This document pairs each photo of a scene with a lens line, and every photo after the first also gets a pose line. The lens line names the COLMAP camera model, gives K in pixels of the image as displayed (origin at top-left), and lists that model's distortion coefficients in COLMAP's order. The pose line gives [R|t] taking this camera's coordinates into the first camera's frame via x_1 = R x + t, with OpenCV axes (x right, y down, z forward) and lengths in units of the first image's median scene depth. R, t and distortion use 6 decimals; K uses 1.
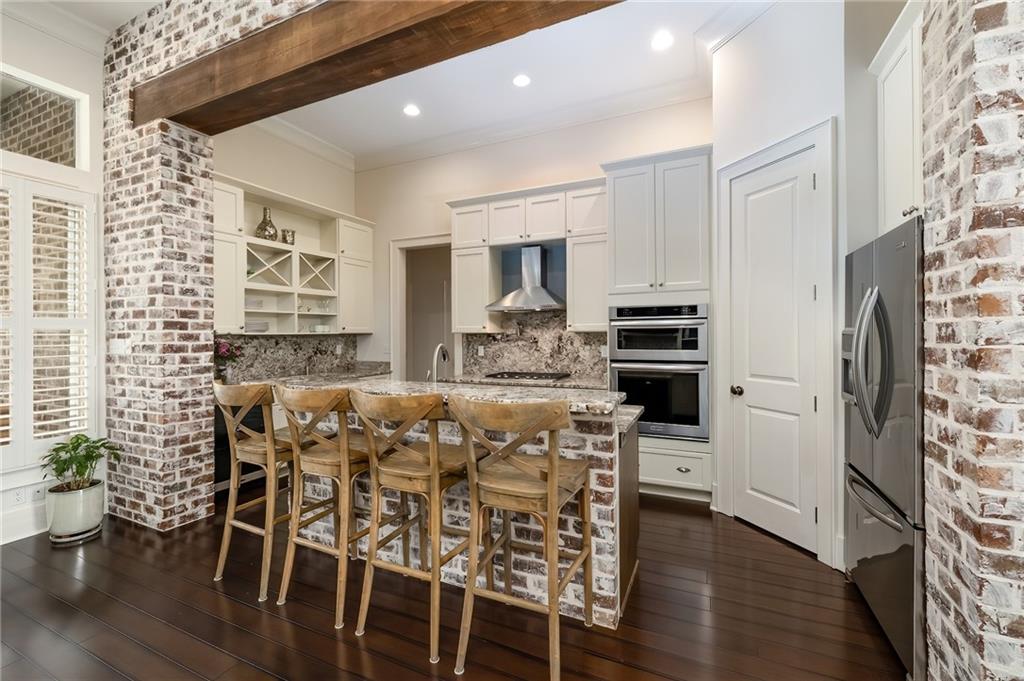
lens RADIAL K [[433.4, 0, 510.0], [0, 433.4, 332.4], [0, 0, 1]] dist [0.000475, -0.000189]
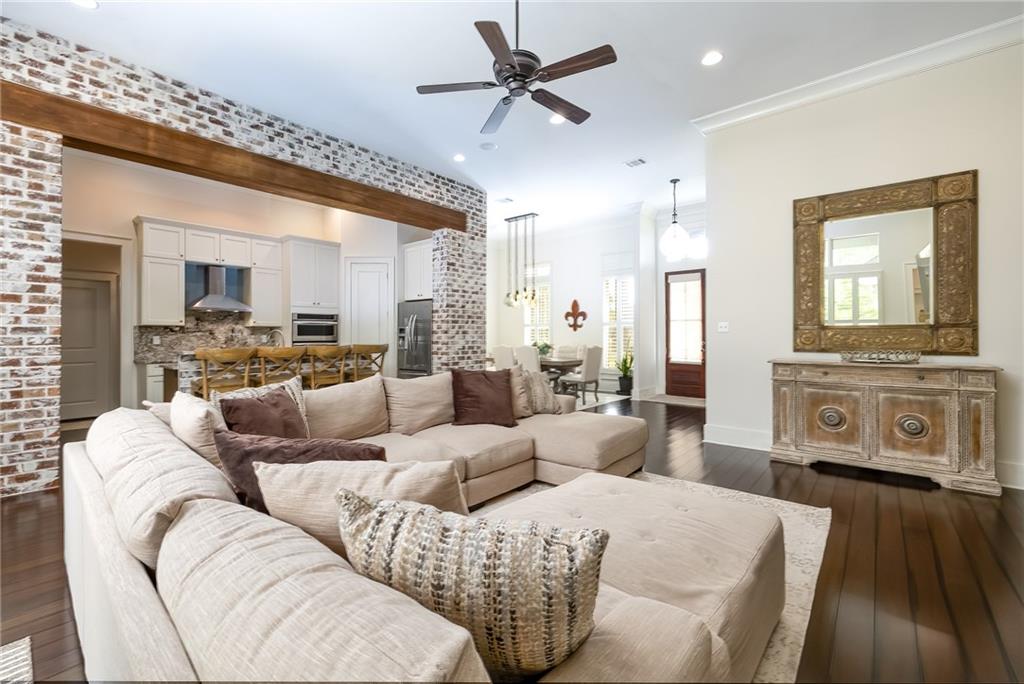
lens RADIAL K [[433.4, 0, 510.0], [0, 433.4, 333.9], [0, 0, 1]] dist [0.000475, -0.000189]
pose [[0.265137, 0.008633, 0.964172, -1.509851], [-0.001550, 0.999962, -0.008527, 0.051631], [-0.964209, 0.000767, 0.265141, -0.455096]]
